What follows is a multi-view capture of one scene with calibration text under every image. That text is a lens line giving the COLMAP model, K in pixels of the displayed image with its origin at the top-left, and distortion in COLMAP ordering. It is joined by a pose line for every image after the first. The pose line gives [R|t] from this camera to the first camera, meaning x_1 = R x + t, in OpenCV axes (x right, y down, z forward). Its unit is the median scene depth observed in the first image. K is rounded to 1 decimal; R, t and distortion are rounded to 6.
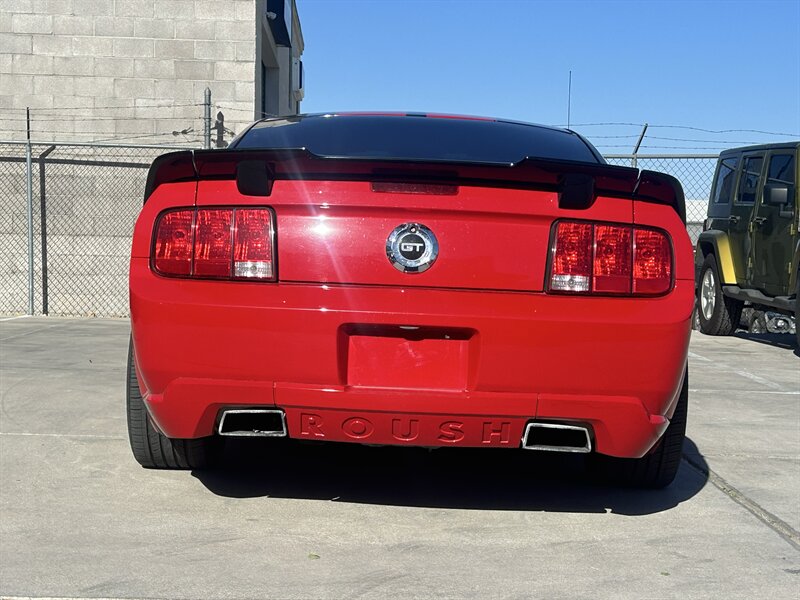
lens RADIAL K [[1459.8, 0, 400.0], [0, 1459.8, 300.0], [0, 0, 1]] dist [0.149111, -0.127436]
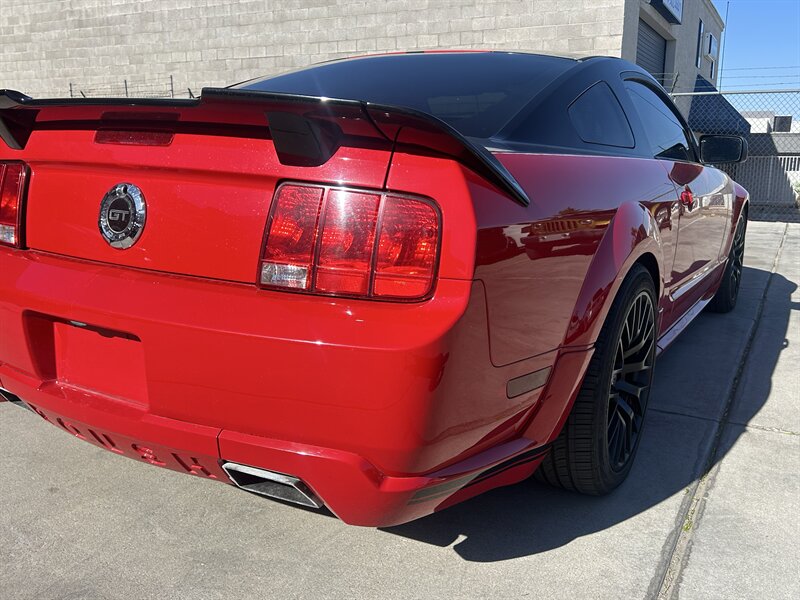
lens RADIAL K [[737.7, 0, 400.0], [0, 737.7, 300.0], [0, 0, 1]] dist [0.023836, -0.019588]
pose [[0.861579, 0.091382, -0.499331, 0.104378], [-0.011604, 0.986952, 0.160599, -0.017404], [0.507491, -0.132574, 0.851397, 0.224824]]
